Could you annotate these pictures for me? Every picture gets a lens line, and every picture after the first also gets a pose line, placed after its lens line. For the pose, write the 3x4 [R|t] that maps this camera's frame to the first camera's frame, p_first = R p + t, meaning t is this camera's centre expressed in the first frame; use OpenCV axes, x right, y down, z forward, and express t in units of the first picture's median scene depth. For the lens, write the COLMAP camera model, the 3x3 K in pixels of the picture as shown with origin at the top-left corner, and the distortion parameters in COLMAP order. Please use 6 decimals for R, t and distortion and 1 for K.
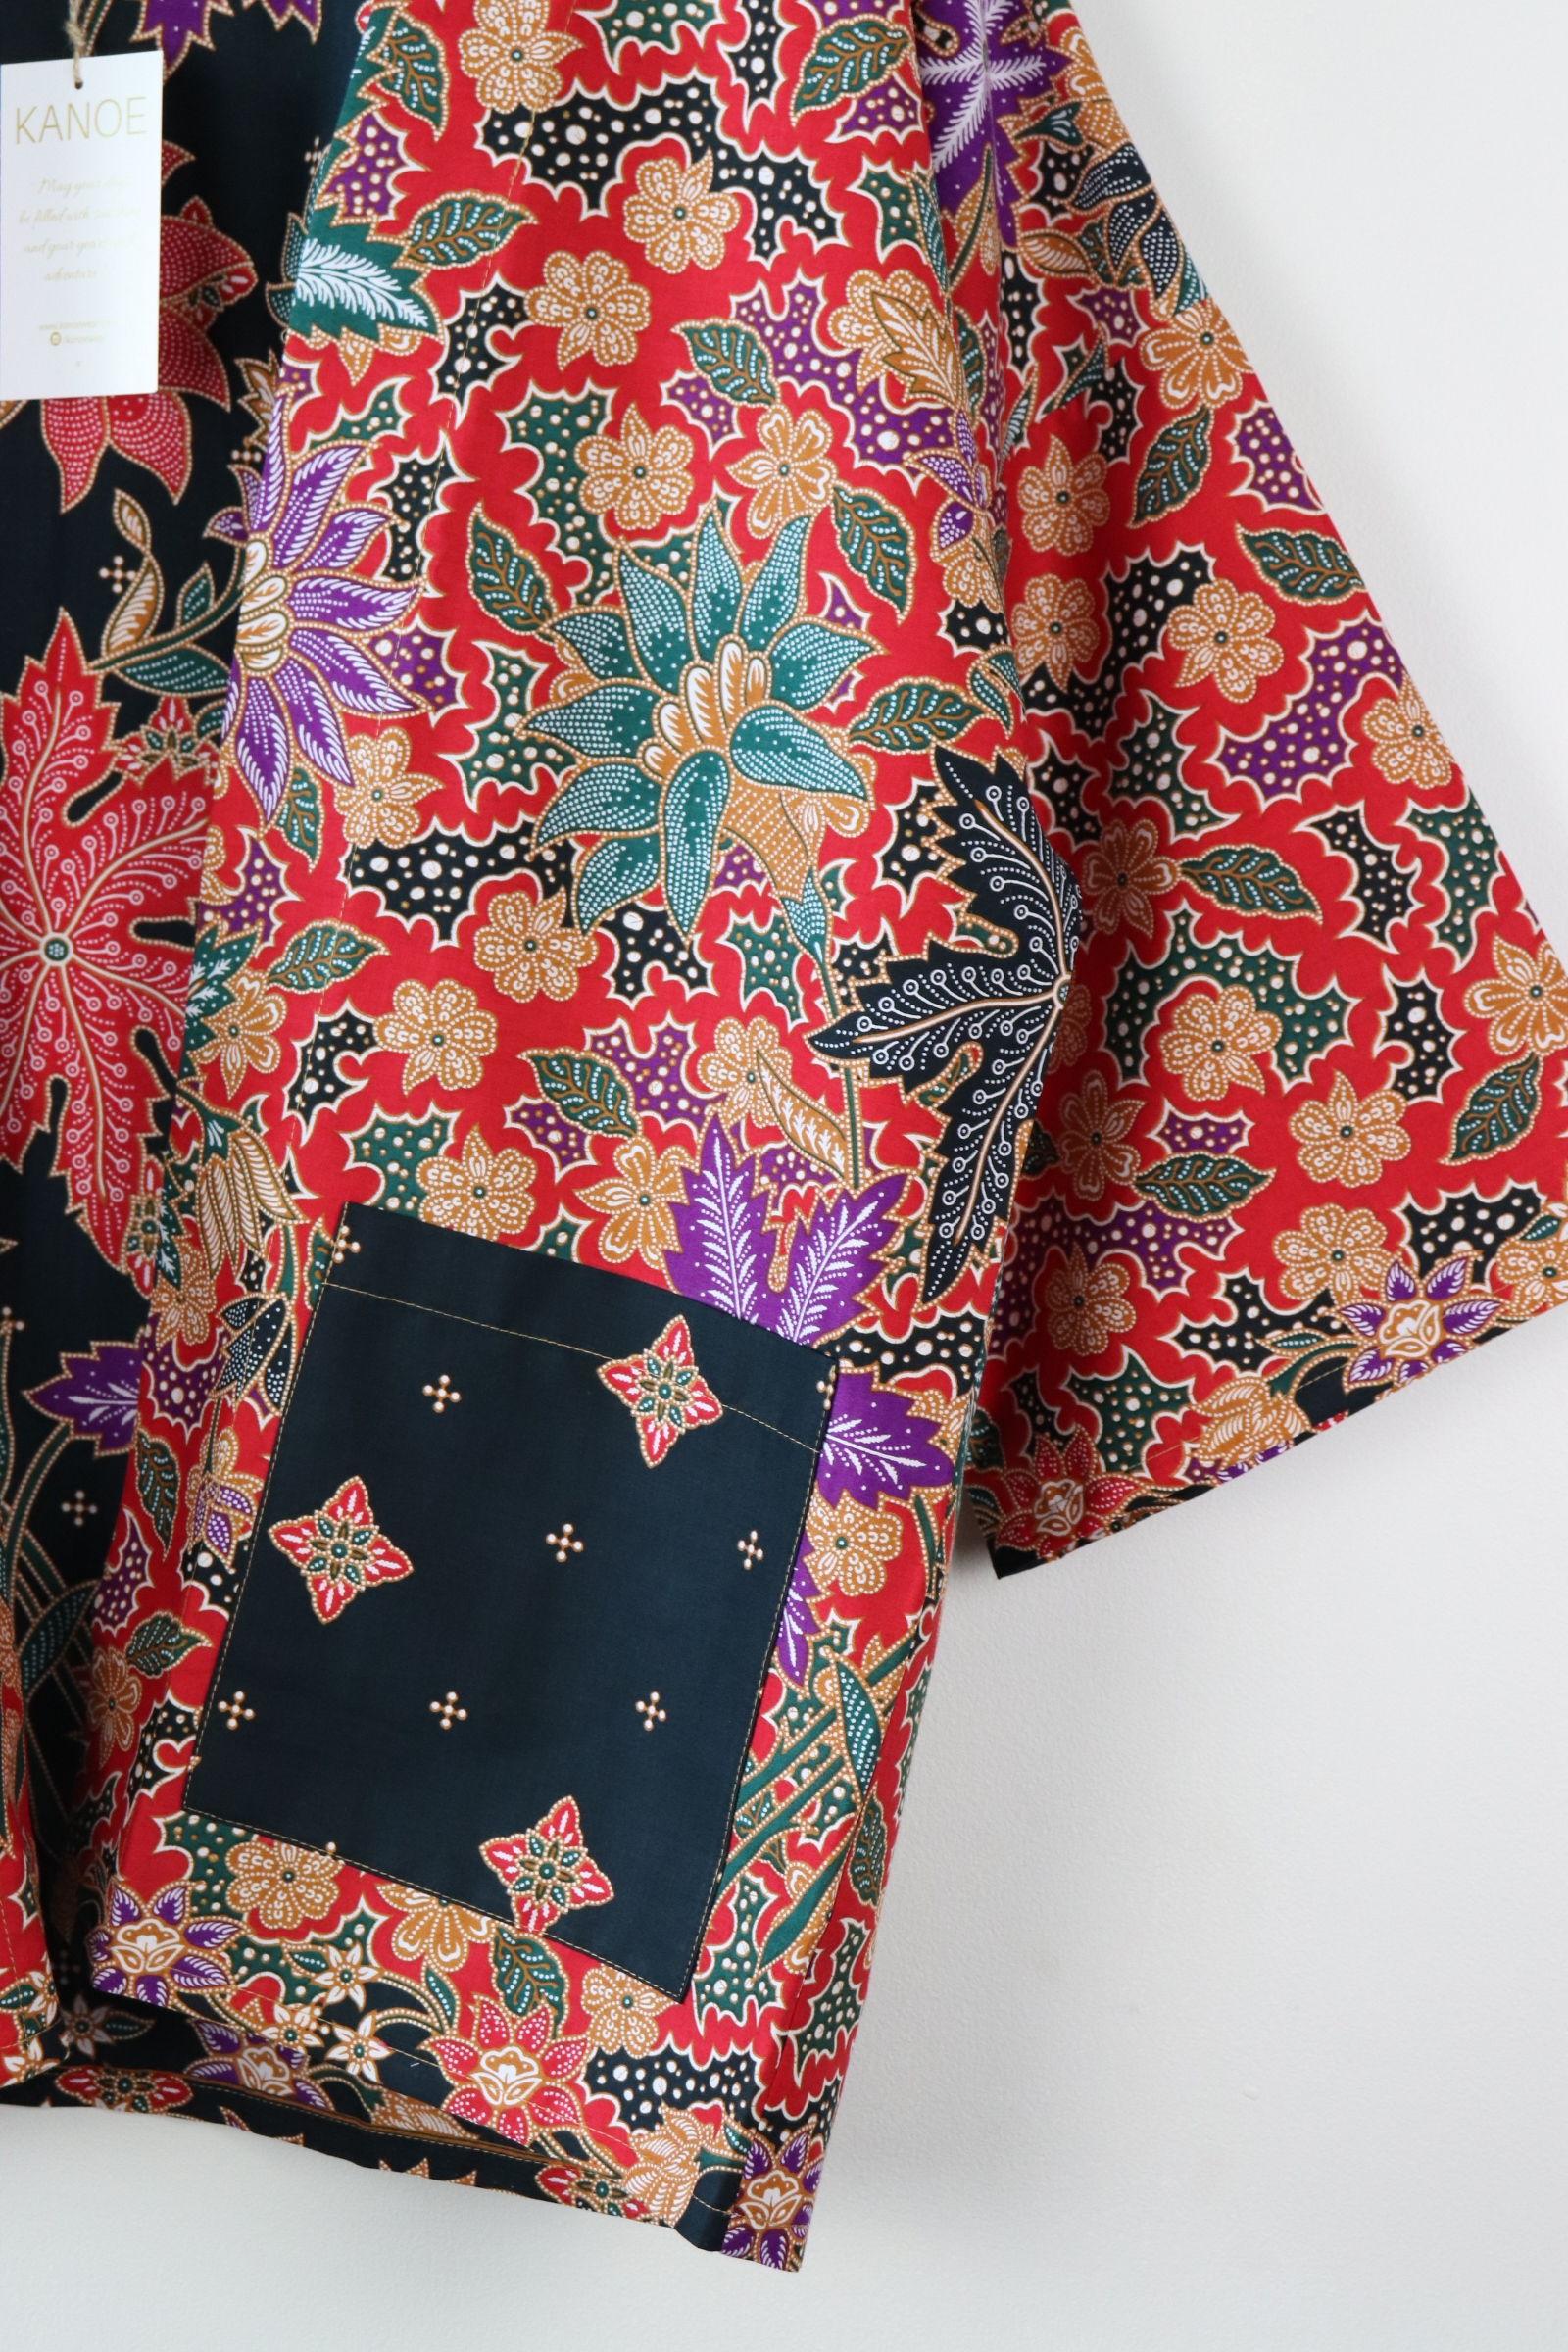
lens RADIAL K [[3951.3, 0, 784.0], [0, 3951.3, 1176.0], [0, 0, 1]] dist [0.116306, 0.213711]
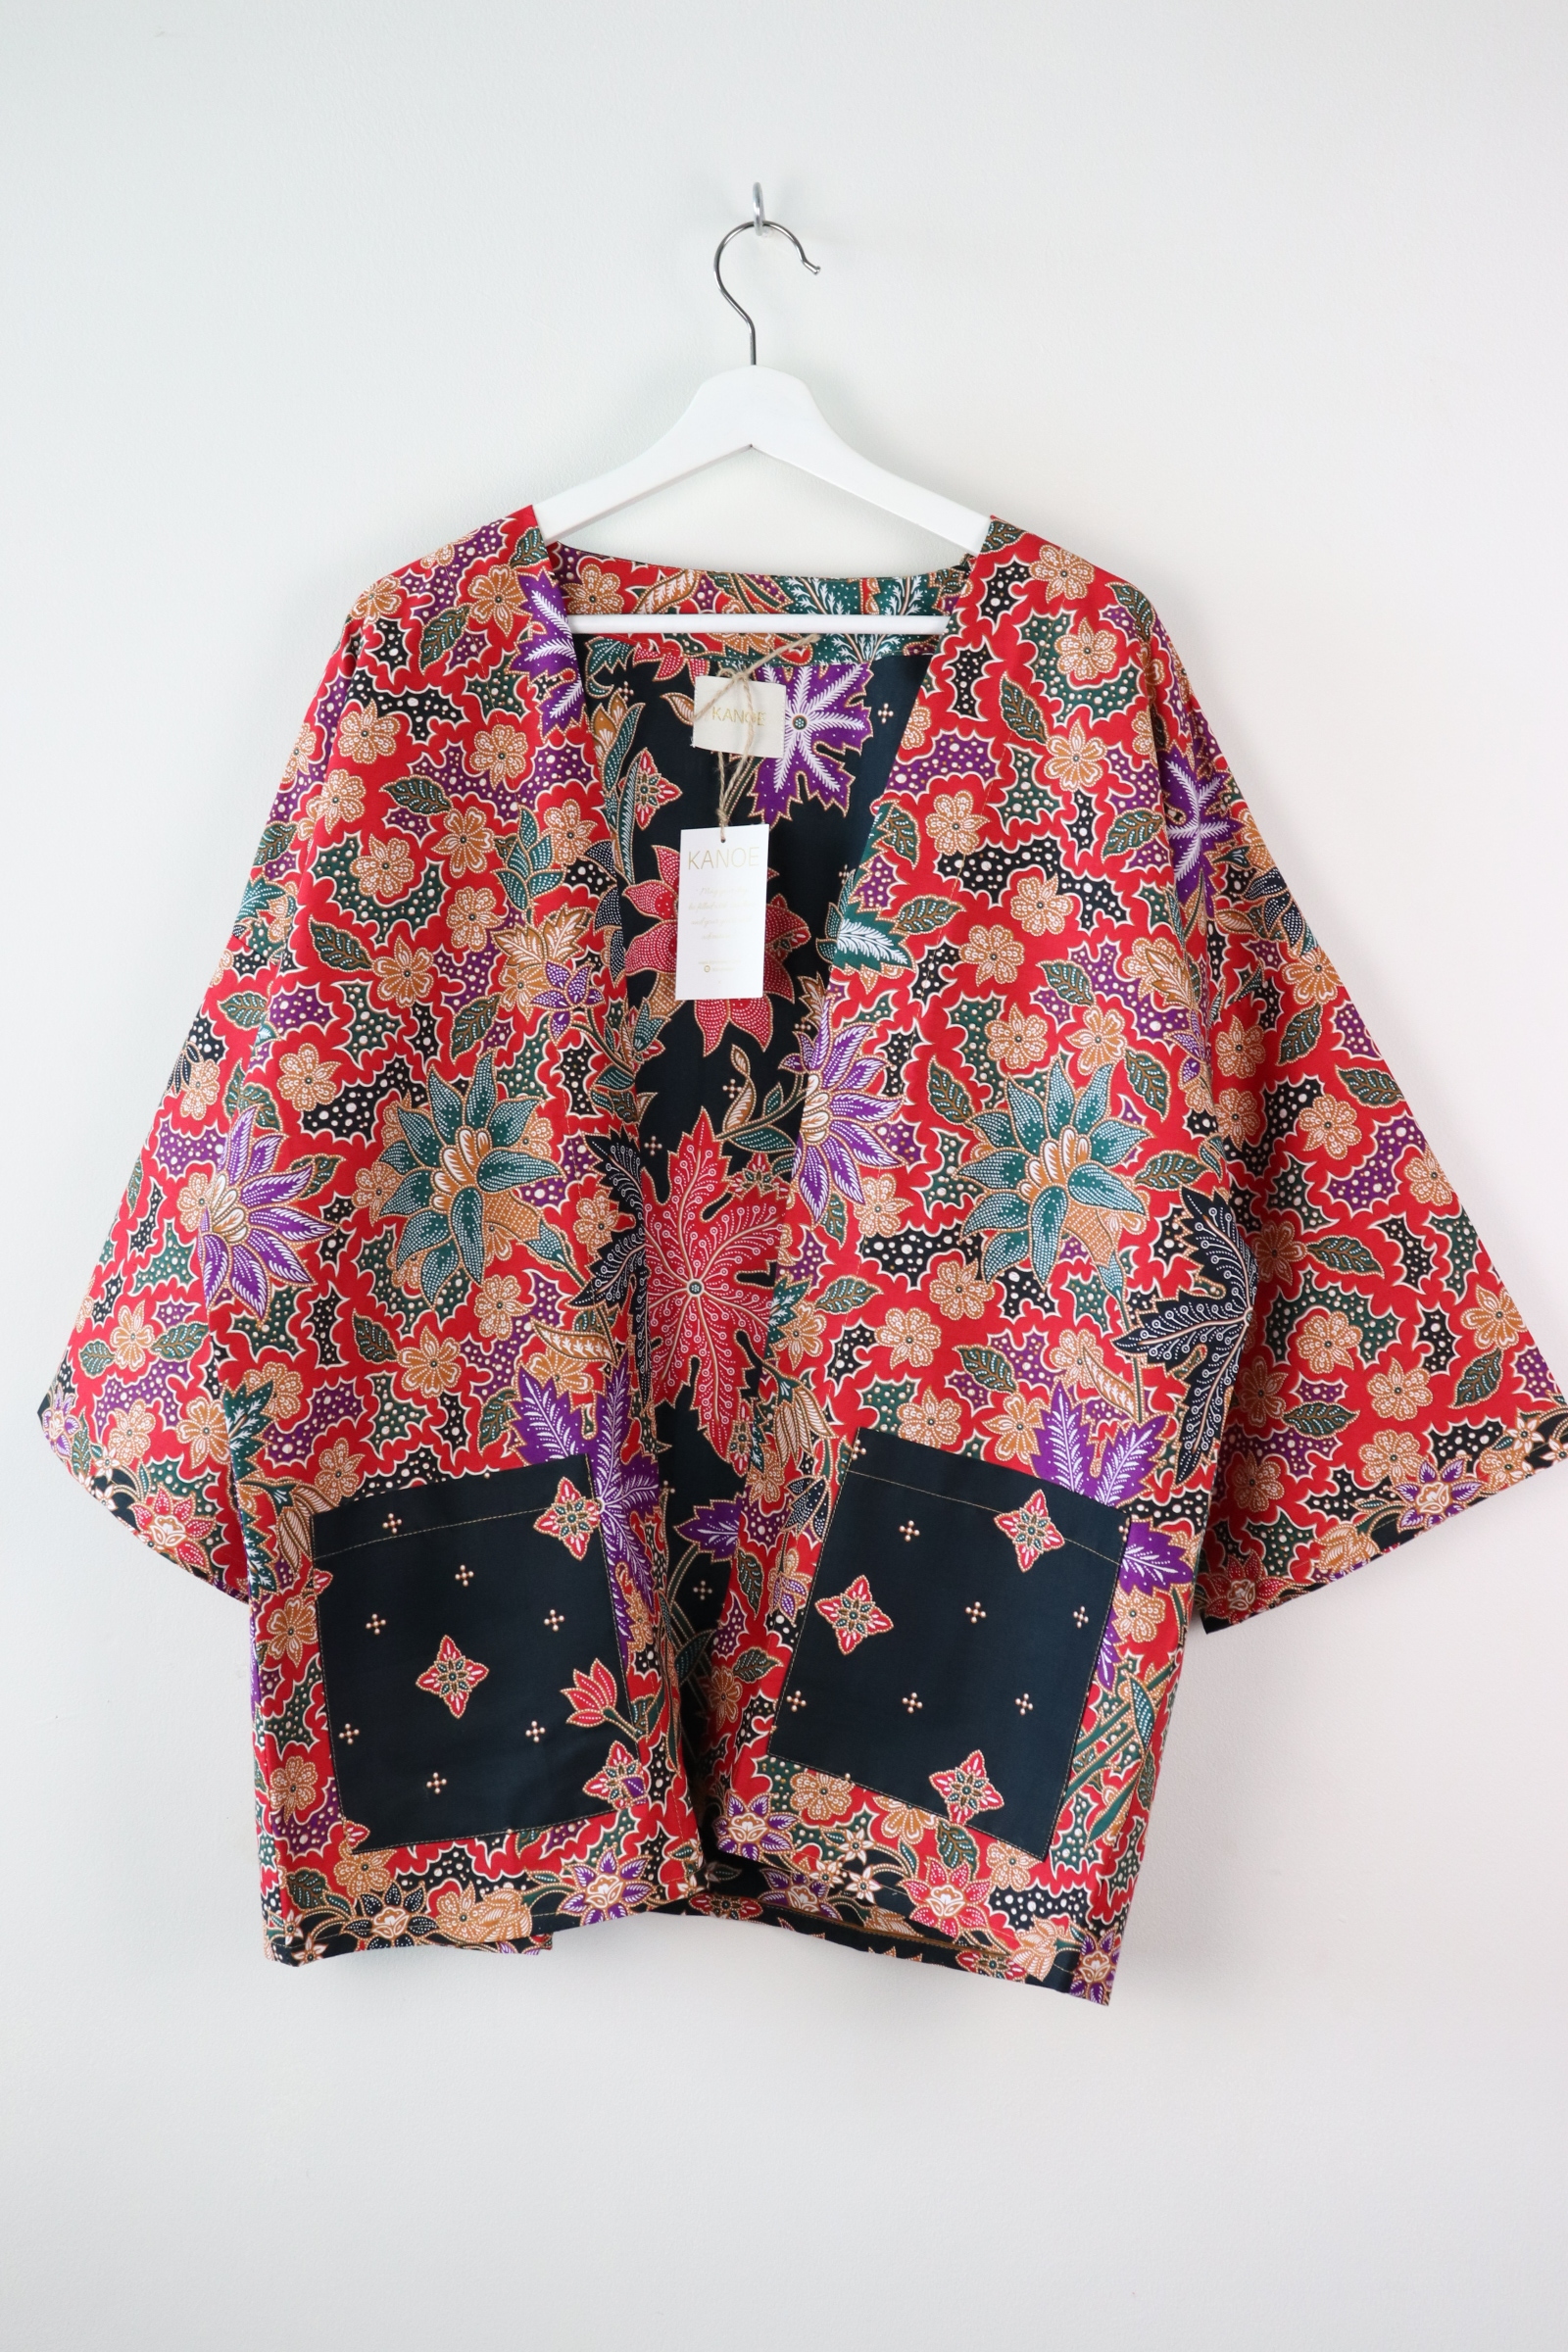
lens RADIAL K [[2808.4, 0, 707.2], [0, 2808.4, 1132.2], [0, 0, 1]] dist [-0.085881, 0.224445]
pose [[0.998684, 0.001405, -0.051272, -0.114434], [-0.005300, 0.997101, -0.075906, -0.031030], [0.051017, 0.076078, 0.995796, -0.326621]]
